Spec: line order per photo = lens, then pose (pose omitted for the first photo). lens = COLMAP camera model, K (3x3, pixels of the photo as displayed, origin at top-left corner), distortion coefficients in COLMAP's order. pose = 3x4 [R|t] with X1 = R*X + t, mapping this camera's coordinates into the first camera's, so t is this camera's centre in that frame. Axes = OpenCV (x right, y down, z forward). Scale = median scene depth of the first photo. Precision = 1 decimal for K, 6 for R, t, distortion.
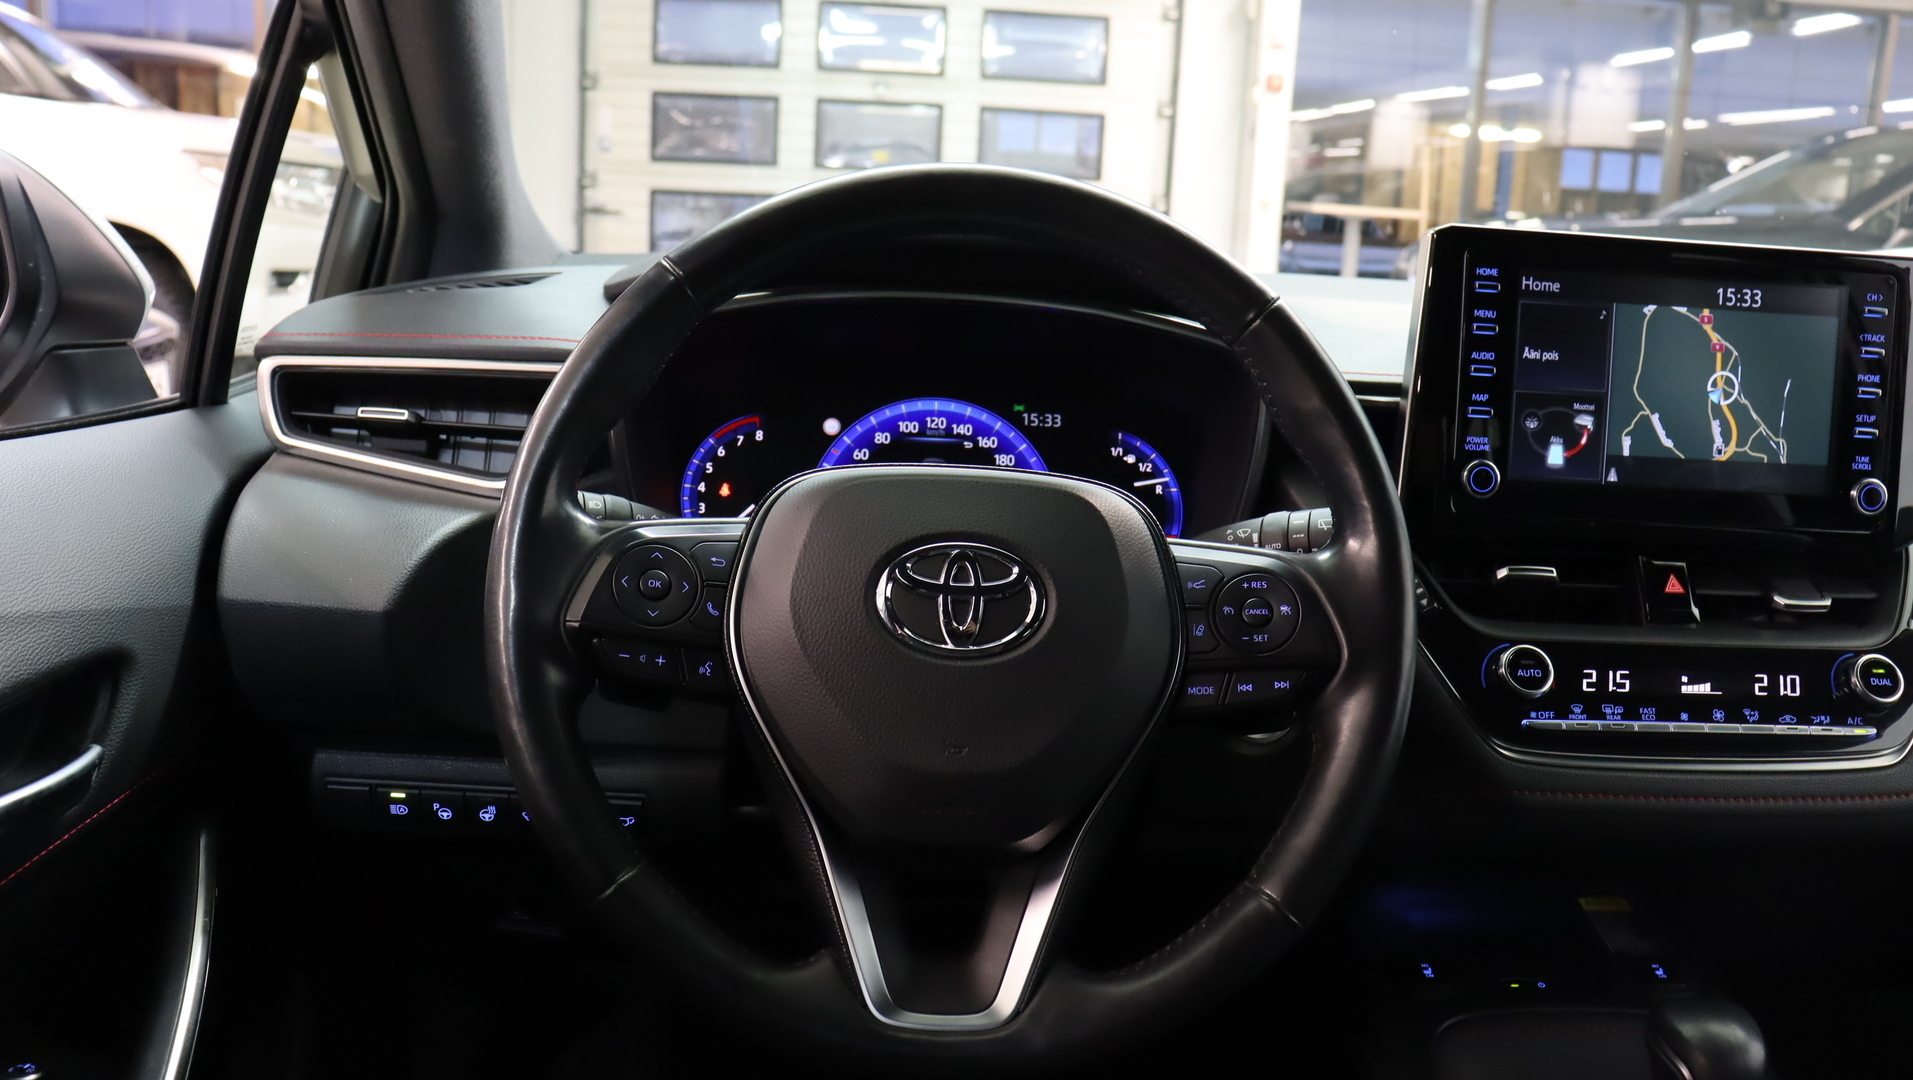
lens RADIAL K [[1570.8, 0, 951.7], [0, 1570.8, 530.5], [0, 0, 1]] dist [-0.148265, 0.105278]
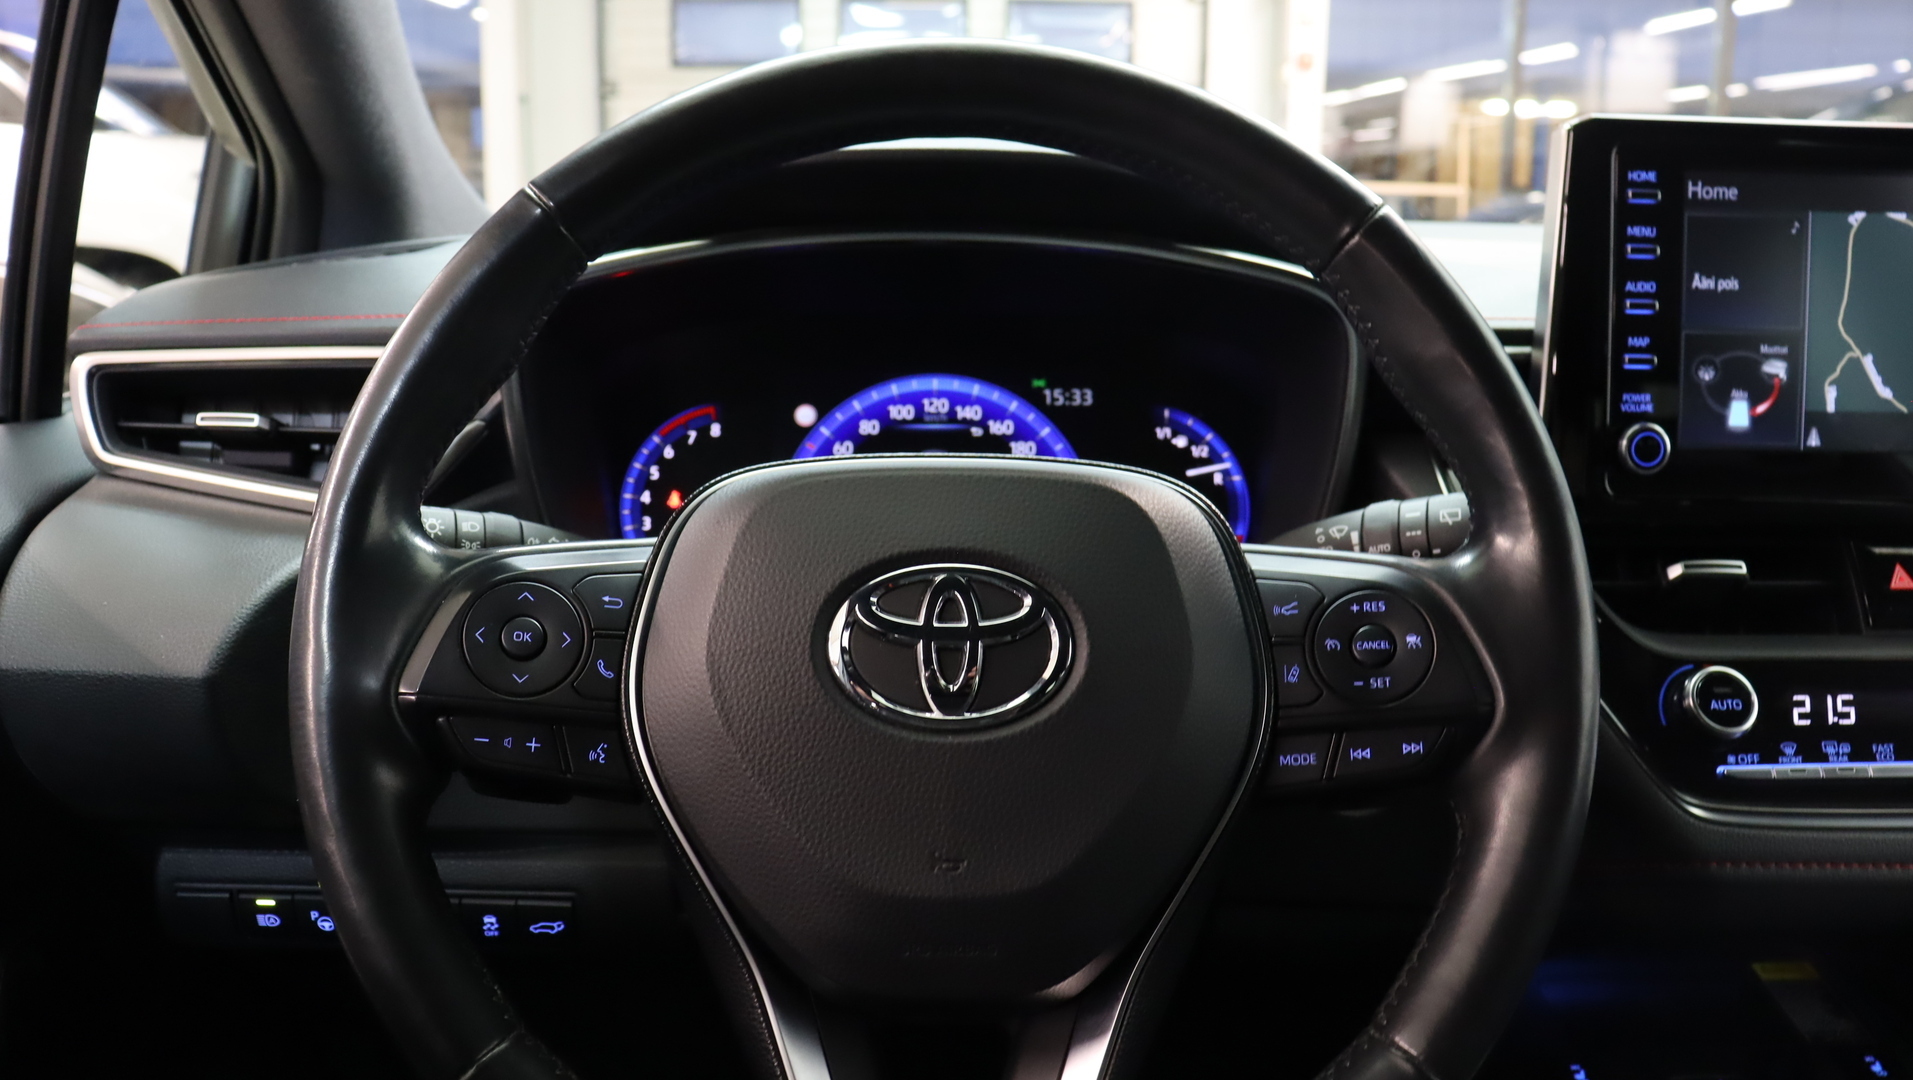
lens RADIAL K [[1570.8, 0, 958.8], [0, 1570.8, 543.9], [0, 0, 1]] dist [-0.148265, 0.105278]
pose [[0.999024, -0.037022, -0.024101, 0.021596], [0.037232, 0.999272, 0.008299, -0.005289], [0.023776, -0.009188, 0.999675, 0.236197]]
